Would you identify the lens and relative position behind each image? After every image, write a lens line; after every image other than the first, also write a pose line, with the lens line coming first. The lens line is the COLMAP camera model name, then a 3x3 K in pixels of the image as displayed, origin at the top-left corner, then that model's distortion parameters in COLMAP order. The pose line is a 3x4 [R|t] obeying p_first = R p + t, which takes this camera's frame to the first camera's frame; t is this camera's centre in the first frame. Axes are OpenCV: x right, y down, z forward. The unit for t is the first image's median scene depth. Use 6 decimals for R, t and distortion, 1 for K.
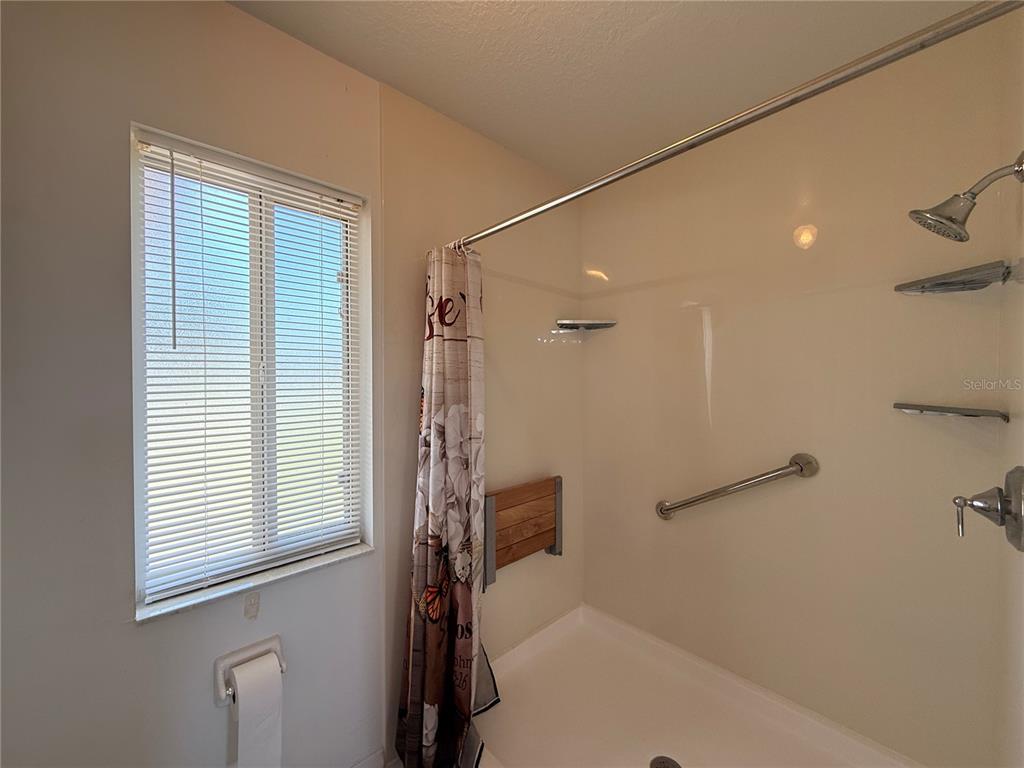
lens RADIAL K [[410.3, 0, 507.8], [0, 410.3, 381.7], [0, 0, 1]] dist [-0.001189, 0.001257]
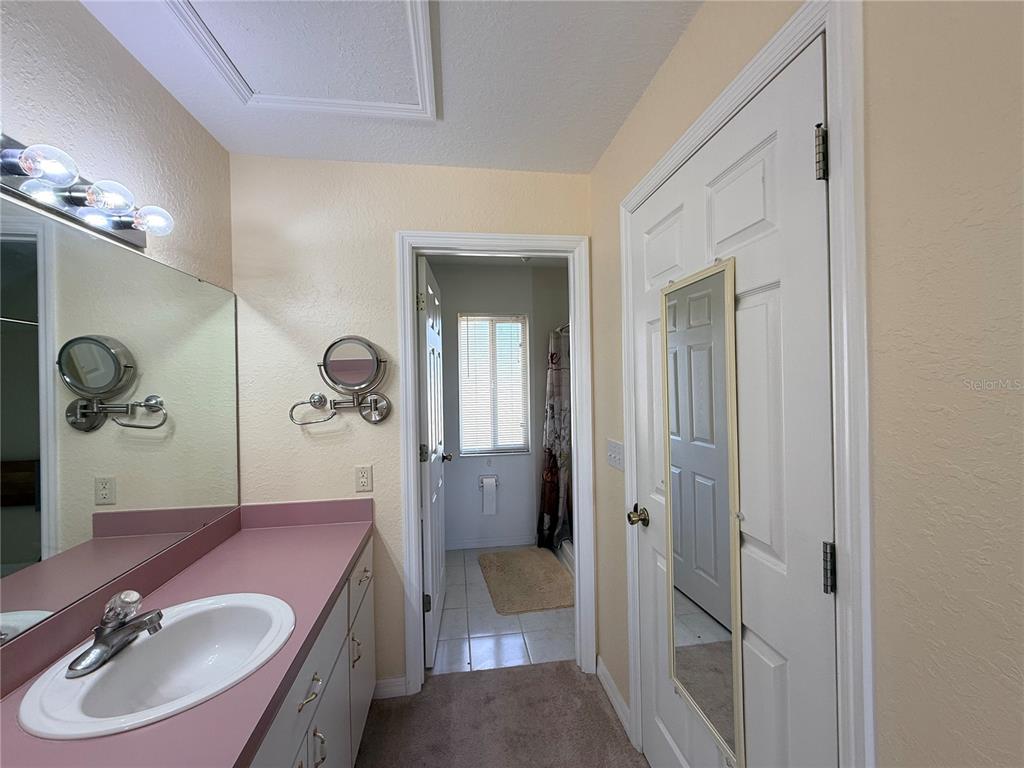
lens RADIAL K [[410.3, 0, 513.0], [0, 410.3, 382.1], [0, 0, 1]] dist [-0.001189, 0.001257]
pose [[0.819647, -0.009095, -0.572797, 1.065411], [0.005659, 0.999954, -0.007780, -0.011322], [0.572841, 0.003135, 0.819661, -1.162326]]
